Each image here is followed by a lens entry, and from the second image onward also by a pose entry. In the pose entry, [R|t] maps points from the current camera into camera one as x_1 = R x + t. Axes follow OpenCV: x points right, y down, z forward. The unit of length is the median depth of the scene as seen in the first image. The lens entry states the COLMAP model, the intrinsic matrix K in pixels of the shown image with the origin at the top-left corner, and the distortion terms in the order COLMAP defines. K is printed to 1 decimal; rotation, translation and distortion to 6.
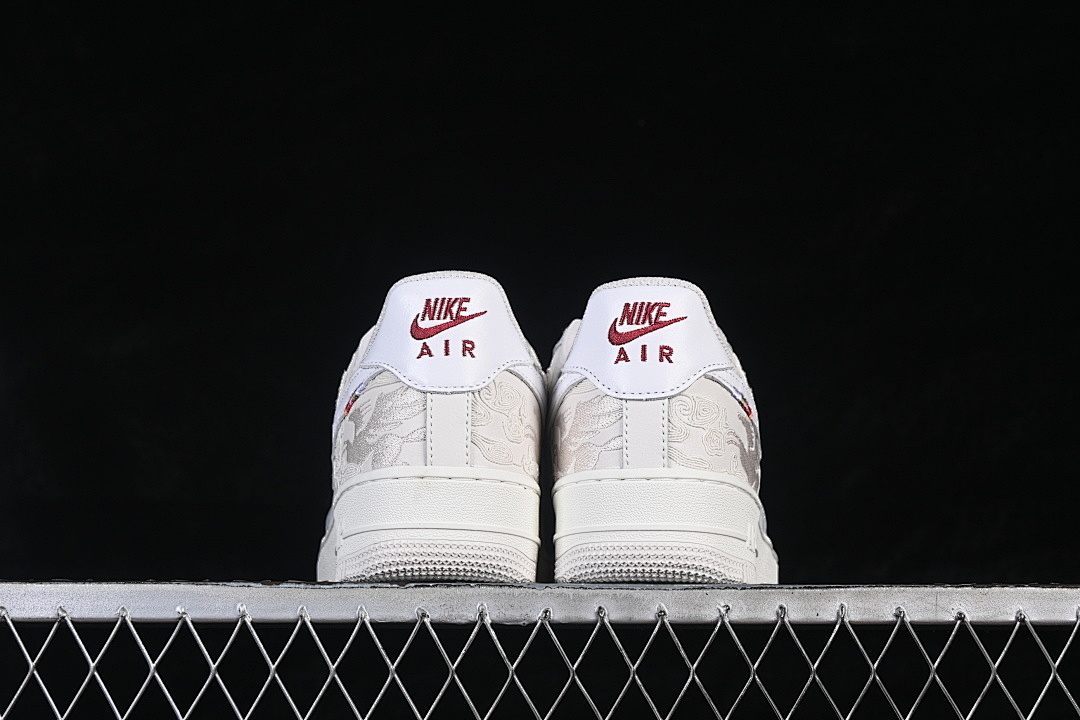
lens RADIAL K [[2297.1, 0, 534.9], [0, 2297.1, 363.4], [0, 0, 1]] dist [-0.085607, 0.000000]
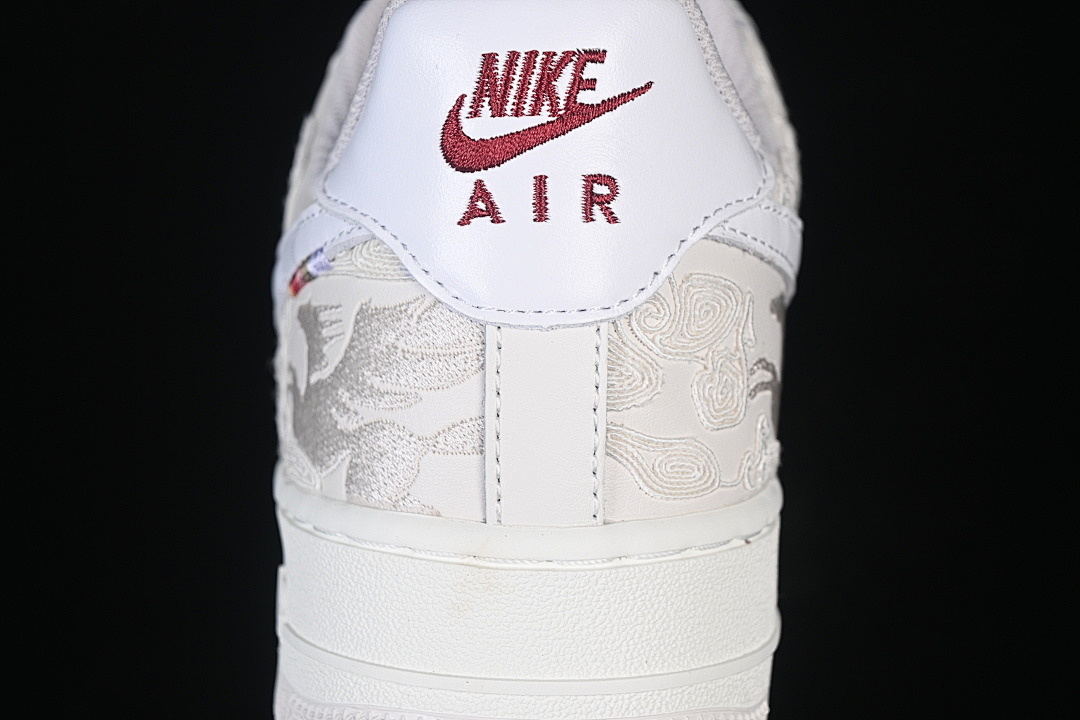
lens RADIAL K [[2297.1, 0, 540.4], [0, 2297.1, 359.8], [0, 0, 1]] dist [-0.085607, 0.000000]
pose [[0.998102, 0.015338, -0.059641, -0.016399], [0.005410, 0.942905, 0.333019, -0.102651], [0.061344, -0.332709, 0.941032, 0.649603]]
